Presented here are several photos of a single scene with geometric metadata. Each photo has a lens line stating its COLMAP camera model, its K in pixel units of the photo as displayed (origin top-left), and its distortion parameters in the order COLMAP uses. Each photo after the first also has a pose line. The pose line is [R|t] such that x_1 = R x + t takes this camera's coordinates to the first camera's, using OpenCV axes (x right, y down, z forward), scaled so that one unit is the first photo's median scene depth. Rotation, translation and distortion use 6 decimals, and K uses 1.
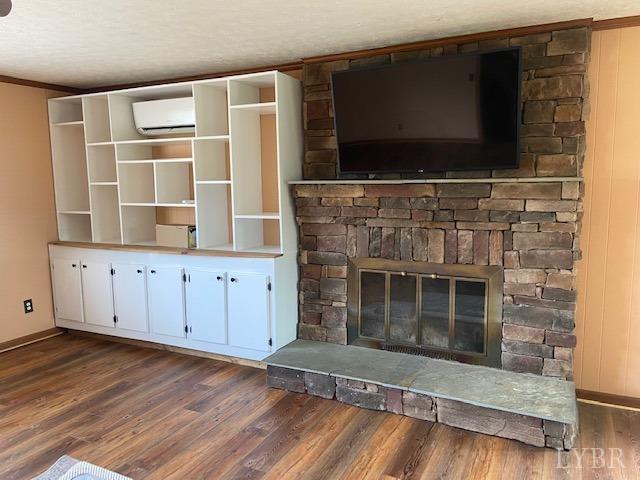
lens RADIAL K [[478.7, 0, 317.2], [0, 478.7, 244.4], [0, 0, 1]] dist [0.093154, -0.094712]
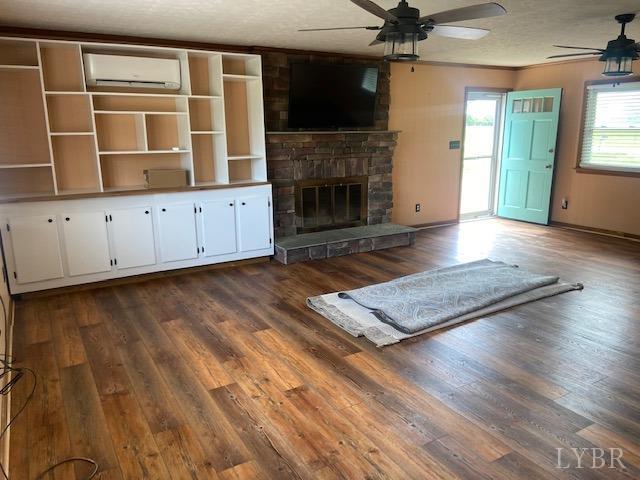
lens RADIAL K [[478.7, 0, 324.6], [0, 478.7, 246.4], [0, 0, 1]] dist [0.093154, -0.094712]
pose [[0.547434, -0.193355, 0.814205, -1.212153], [0.110195, 0.981125, 0.158904, -0.000654], [-0.829562, 0.002732, 0.558408, 0.012965]]
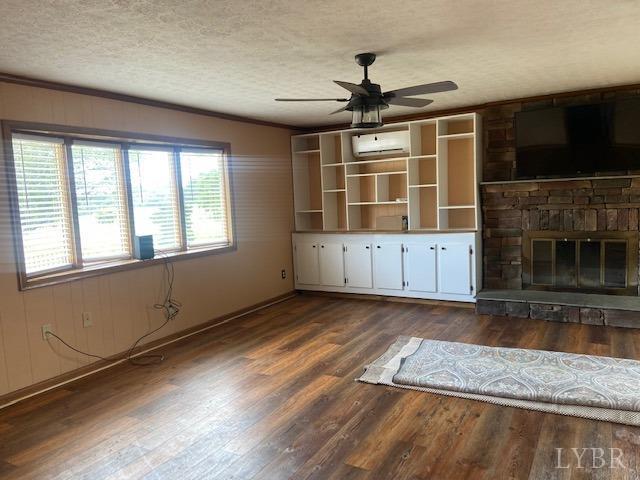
lens RADIAL K [[478.7, 0, 316.3], [0, 478.7, 239.6], [0, 0, 1]] dist [0.093154, -0.094712]
pose [[0.996710, -0.028892, -0.075728, -0.459767], [0.026964, 0.999289, -0.026360, 0.074784], [0.076436, 0.024231, 0.996780, -0.564539]]
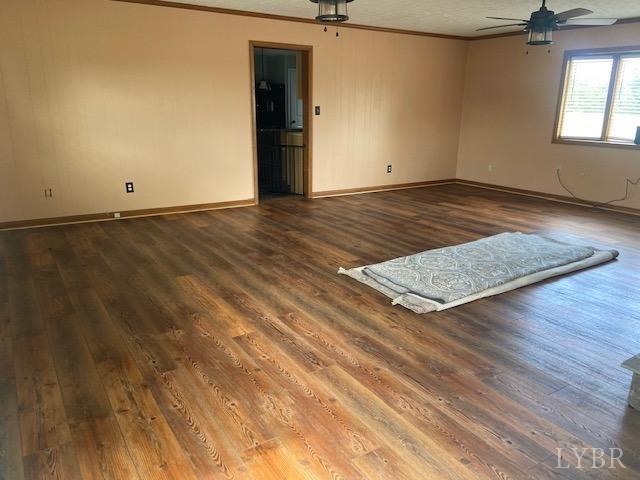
lens RADIAL K [[478.7, 0, 321.6], [0, 478.7, 242.9], [0, 0, 1]] dist [0.093154, -0.094712]
pose [[-0.535465, 0.225325, -0.813945, 0.992877], [-0.115583, 0.935133, 0.334912, -0.035253], [0.836611, 0.273412, -0.474687, 0.635862]]
